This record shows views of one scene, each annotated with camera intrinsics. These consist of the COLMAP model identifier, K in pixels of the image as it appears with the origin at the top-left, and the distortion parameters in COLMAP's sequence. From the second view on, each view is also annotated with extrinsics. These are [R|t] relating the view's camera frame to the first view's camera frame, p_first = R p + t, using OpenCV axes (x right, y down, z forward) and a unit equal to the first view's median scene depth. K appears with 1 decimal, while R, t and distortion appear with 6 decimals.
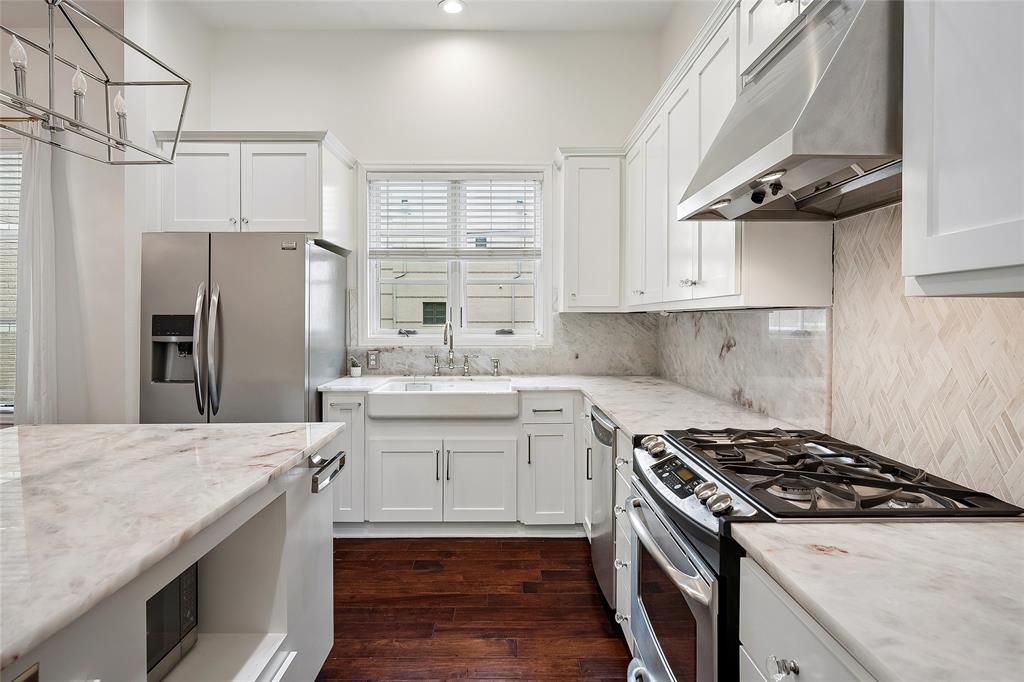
lens RADIAL K [[569.6, 0, 511.0], [0, 569.6, 316.5], [0, 0, 1]] dist [-0.001498, 0.001771]
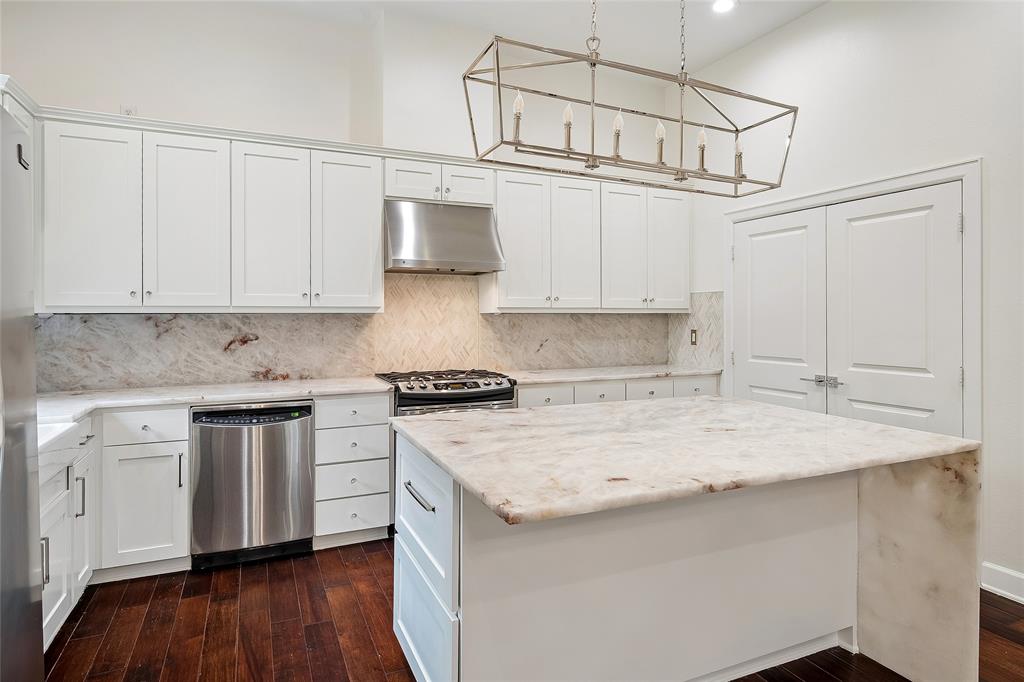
lens RADIAL K [[569.6, 0, 508.8], [0, 569.6, 319.1], [0, 0, 1]] dist [-0.001498, 0.001771]
pose [[-0.406402, -0.001822, 0.913693, -0.971113], [-0.000042, 0.999998, 0.001975, -0.000454], [-0.913694, 0.000764, -0.406401, 0.879704]]
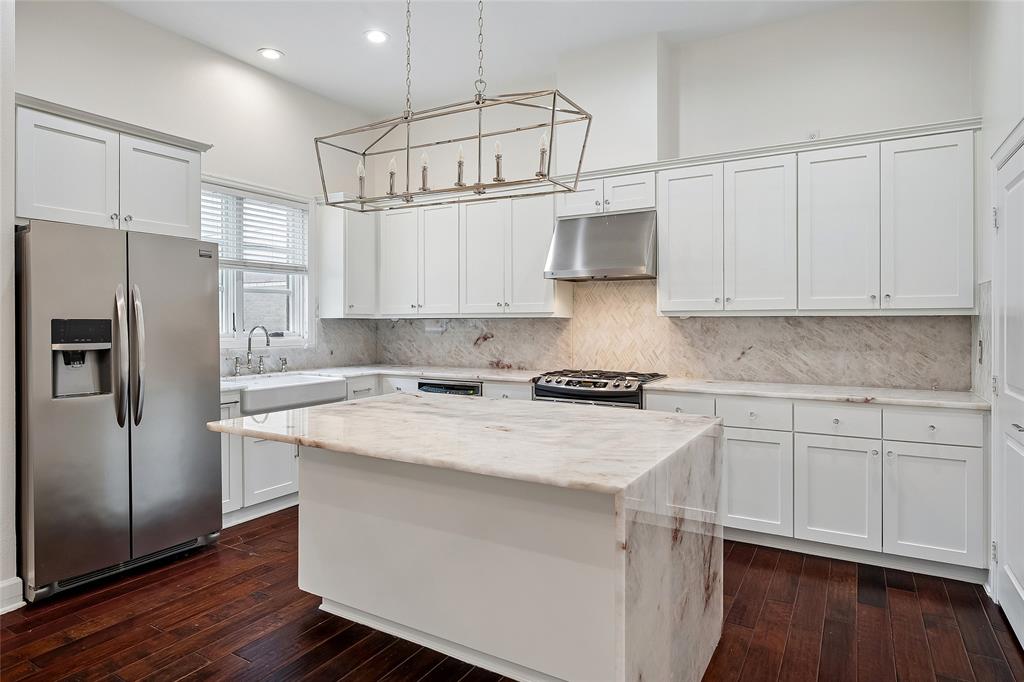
lens RADIAL K [[585.3, 0, 508.4], [0, 585.3, 321.6], [0, 0, 1]] dist [-0.013248, -0.000915]
pose [[0.516989, 0.001123, 0.855991, -1.069088], [-0.001692, 0.999999, -0.000290, -0.000271], [-0.855990, -0.001298, 0.516990, -0.030519]]
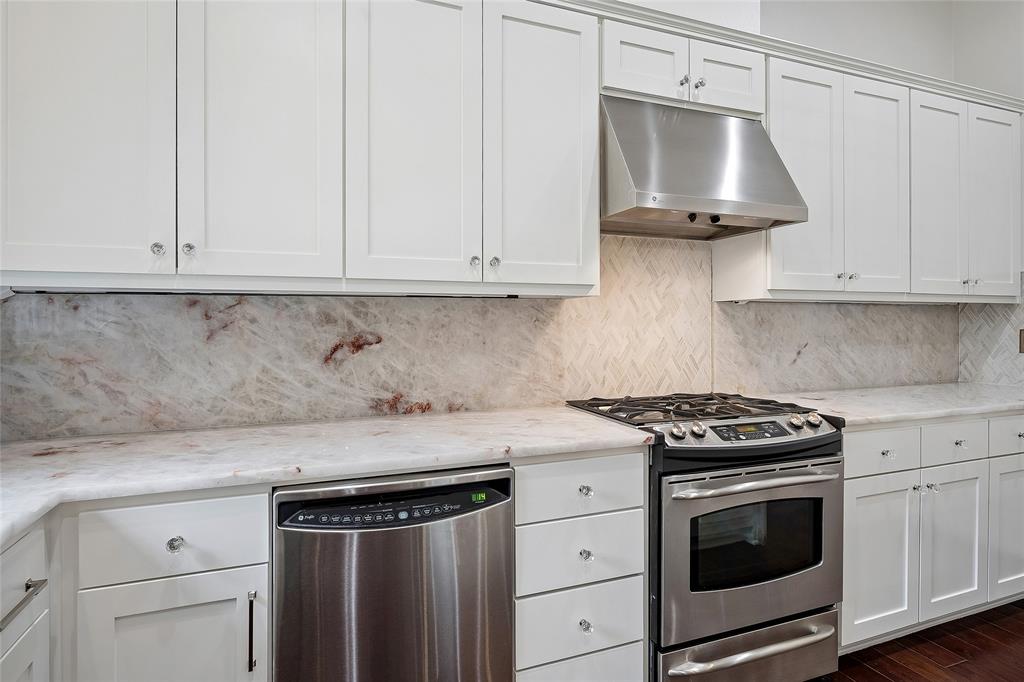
lens RADIAL K [[537.9, 0, 510.4], [0, 537.9, 323.5], [0, 0, 1]] dist [-0.000087, -0.003488]
pose [[-0.349049, -0.002075, 0.937102, -0.315679], [-0.001359, 0.999998, 0.001708, 0.020902], [-0.937103, -0.000677, -0.349051, 0.954596]]
